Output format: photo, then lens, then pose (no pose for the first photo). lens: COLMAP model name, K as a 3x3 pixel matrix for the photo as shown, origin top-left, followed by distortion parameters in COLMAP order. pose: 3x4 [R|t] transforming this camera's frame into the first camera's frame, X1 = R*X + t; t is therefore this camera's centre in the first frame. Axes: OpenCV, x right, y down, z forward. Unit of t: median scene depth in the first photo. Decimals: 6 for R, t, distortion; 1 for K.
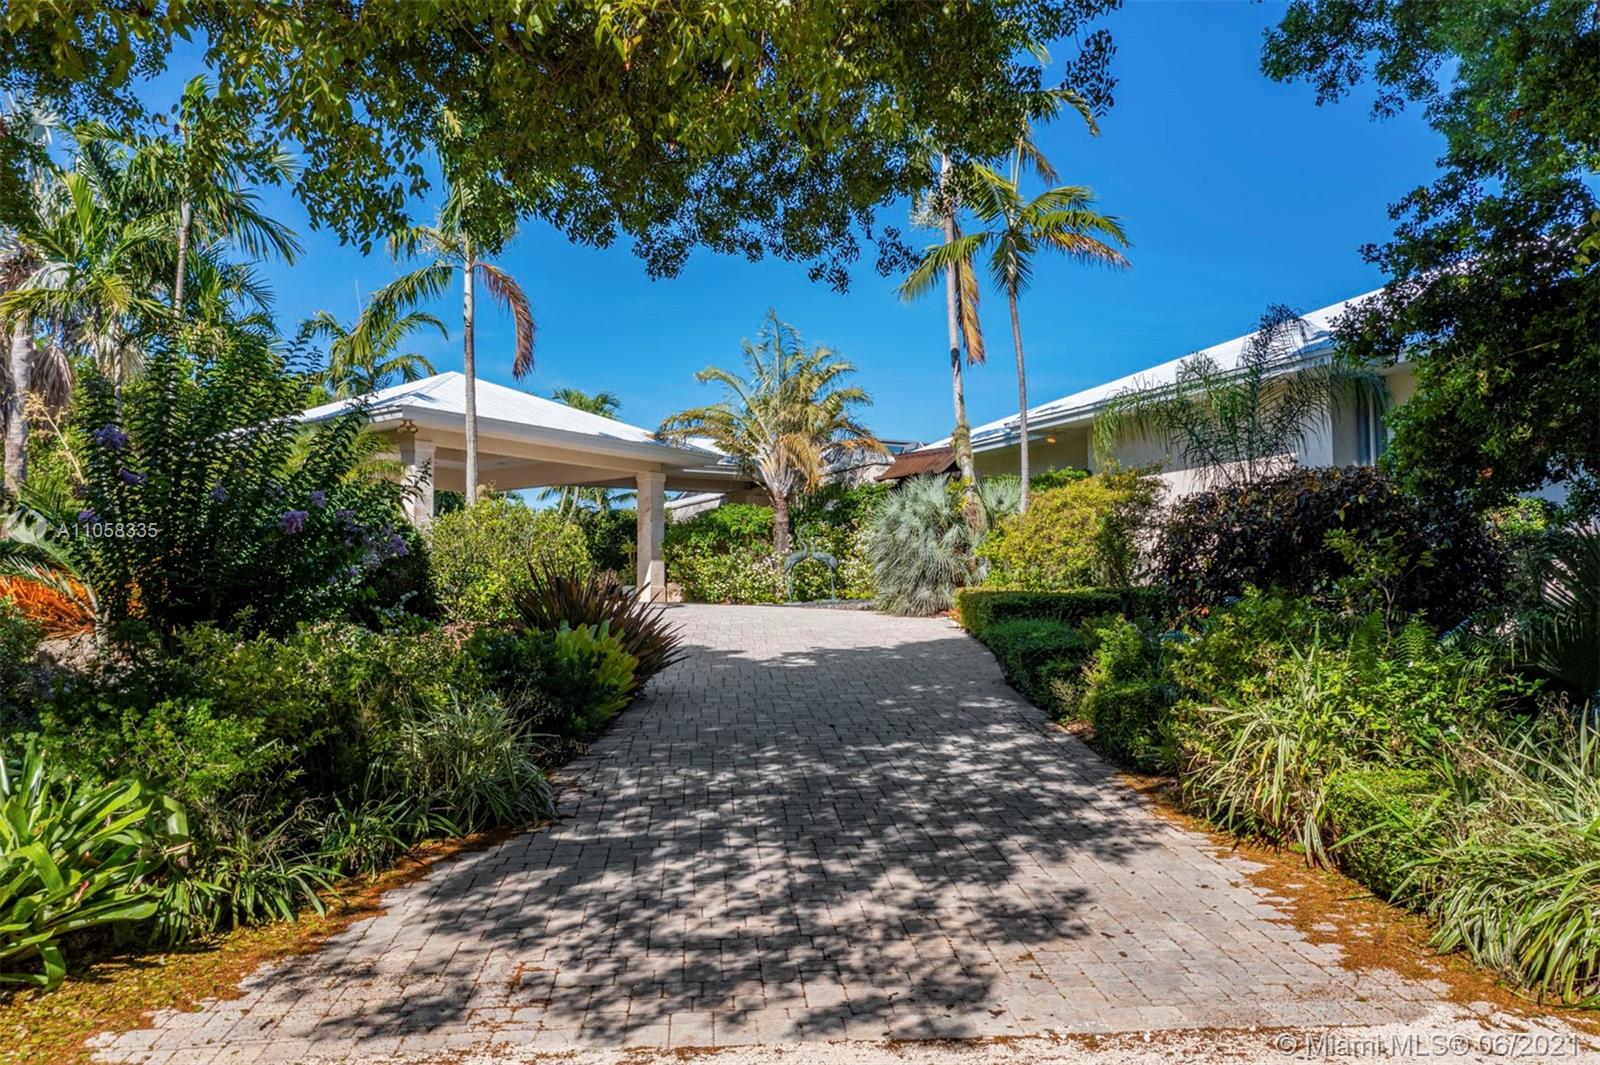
lens RADIAL K [[1289.6, 0, 800.0], [0, 1289.6, 532.5], [0, 0, 1]] dist [-0.009662, 0.002385]
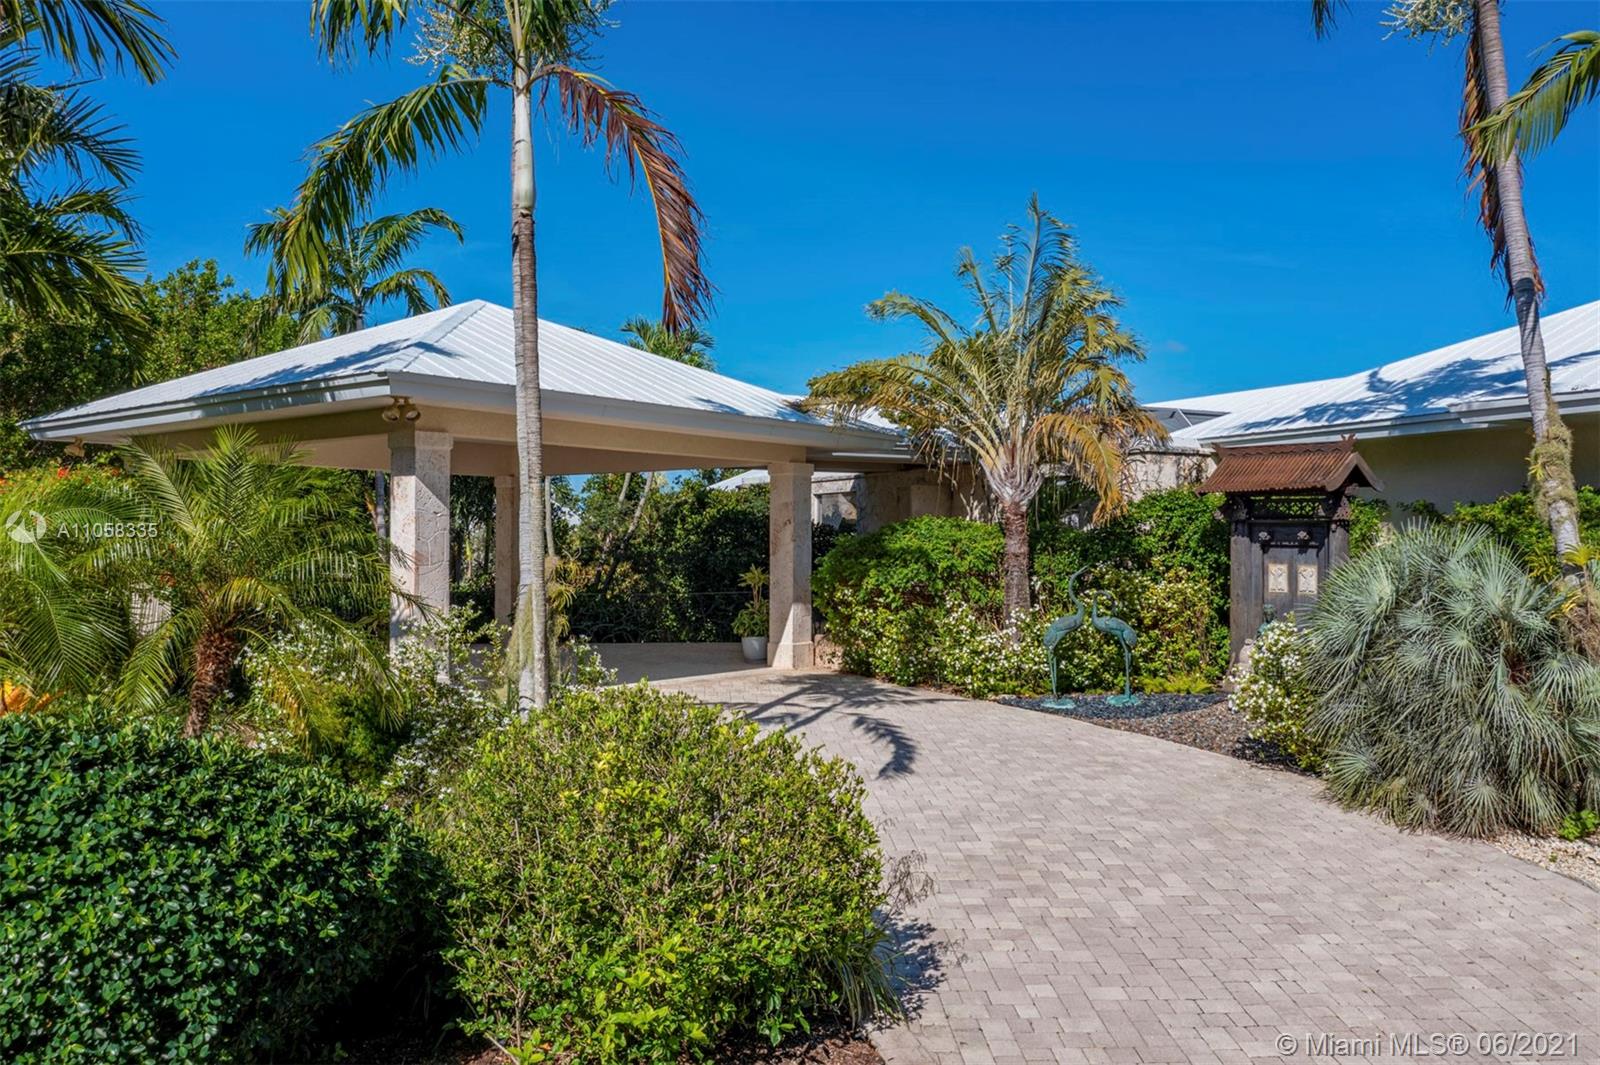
lens RADIAL K [[1289.6, 0, 800.0], [0, 1289.6, 532.5], [0, 0, 1]] dist [-0.009662, 0.002385]
pose [[0.999886, 0.009714, -0.011528, -0.110989], [-0.008944, 0.997839, 0.065092, -0.057021], [0.012135, -0.064982, 0.997813, 0.390917]]
